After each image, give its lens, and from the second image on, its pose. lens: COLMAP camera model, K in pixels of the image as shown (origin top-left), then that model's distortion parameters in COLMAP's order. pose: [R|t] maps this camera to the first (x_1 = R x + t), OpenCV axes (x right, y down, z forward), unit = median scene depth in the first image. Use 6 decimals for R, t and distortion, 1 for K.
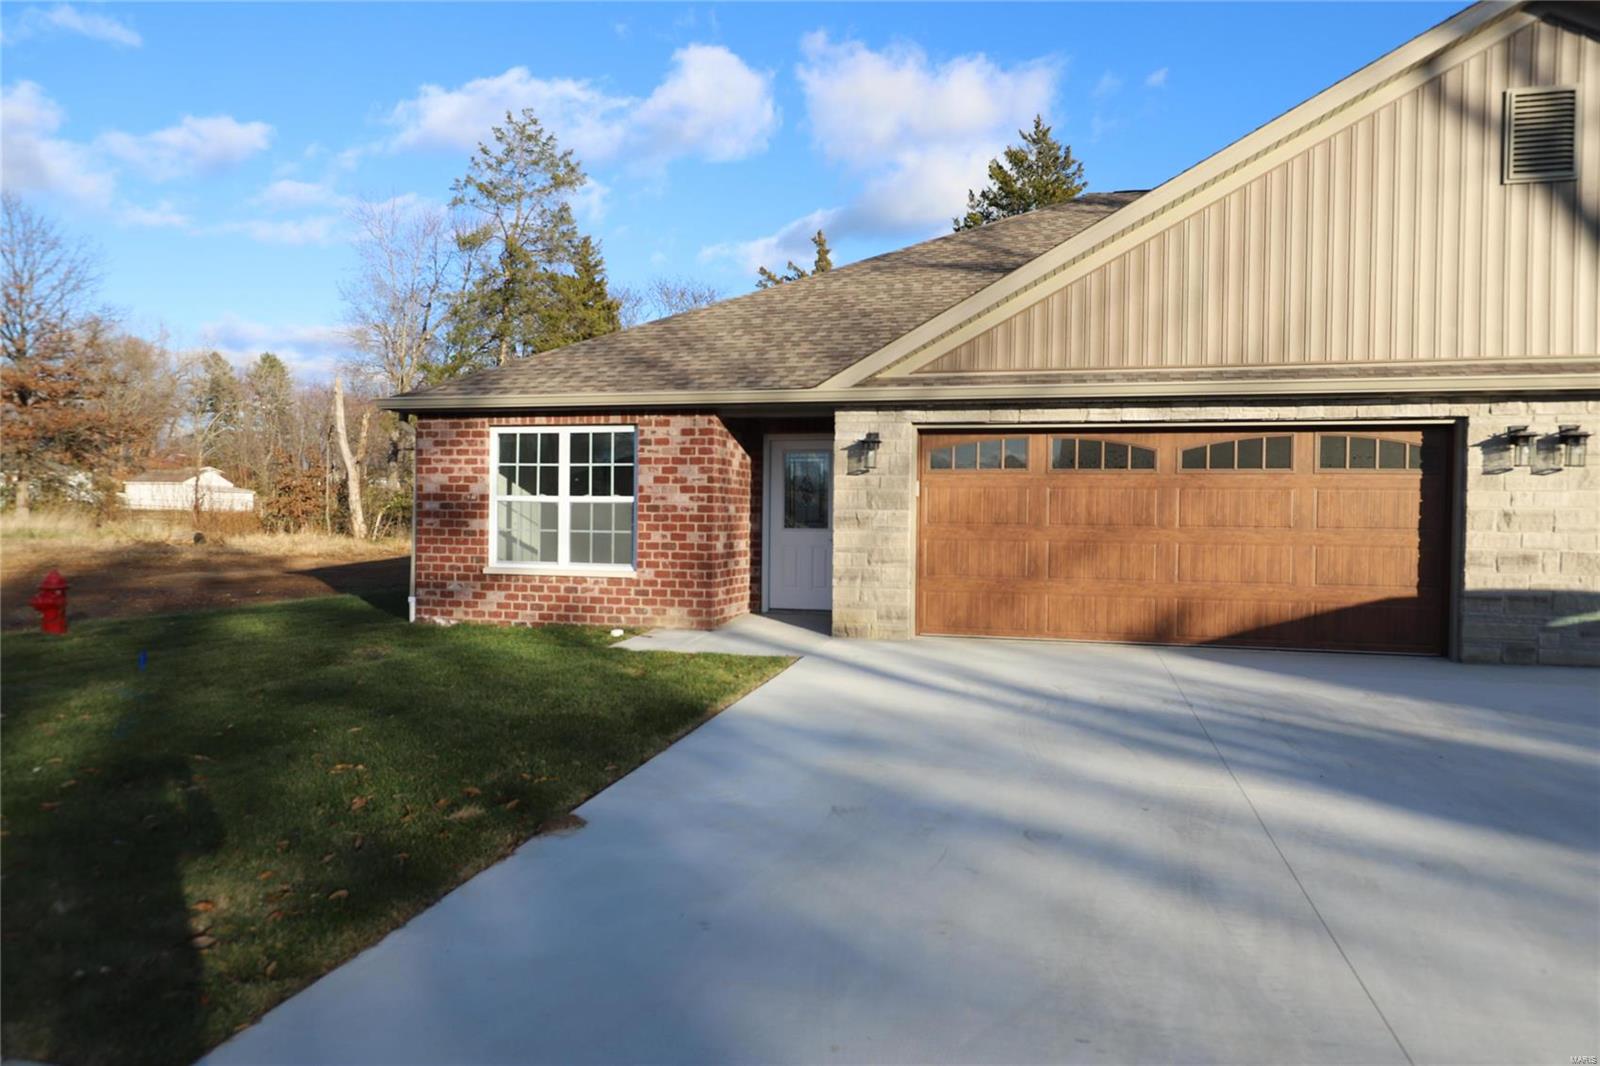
lens RADIAL K [[1067.2, 0, 799.9], [0, 1067.2, 536.3], [0, 0, 1]] dist [-0.012715, -0.002983]
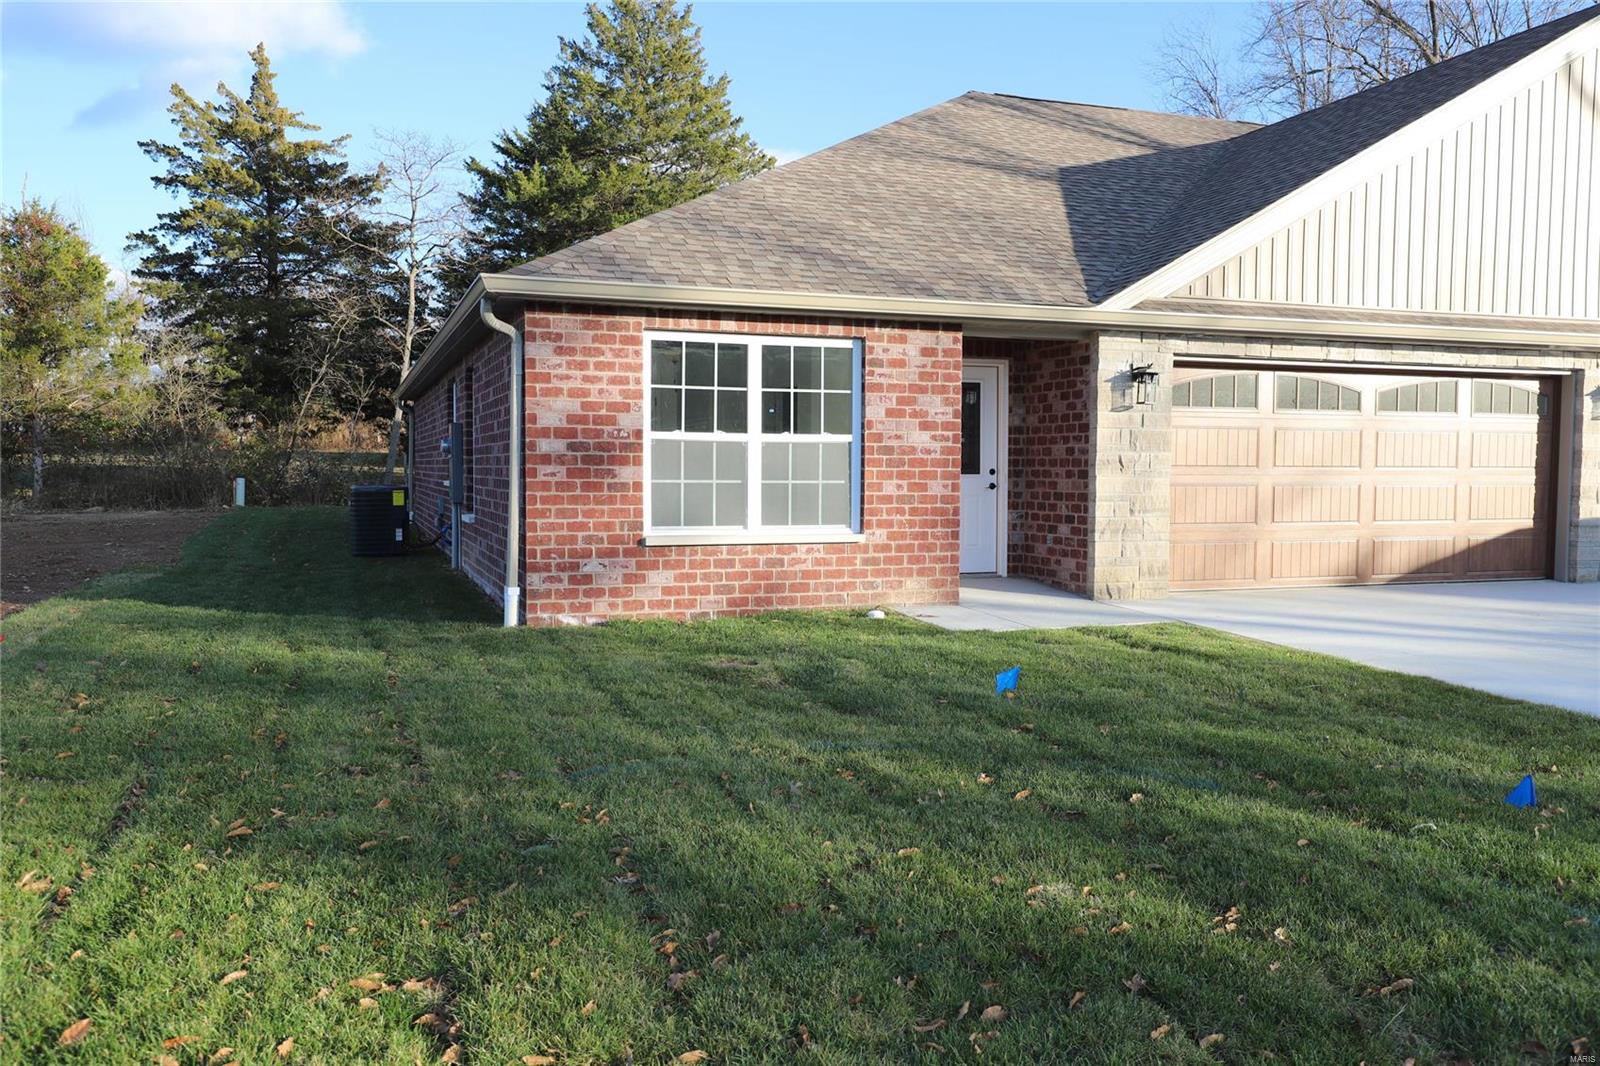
lens RADIAL K [[1296.3, 0, 799.5], [0, 1296.3, 537.4], [0, 0, 1]] dist [0.014178, 0.008405]
pose [[0.813994, -0.042227, 0.579336, -0.718424], [0.011919, 0.998358, 0.056021, -0.016466], [-0.580751, -0.038696, 0.813161, 0.273324]]
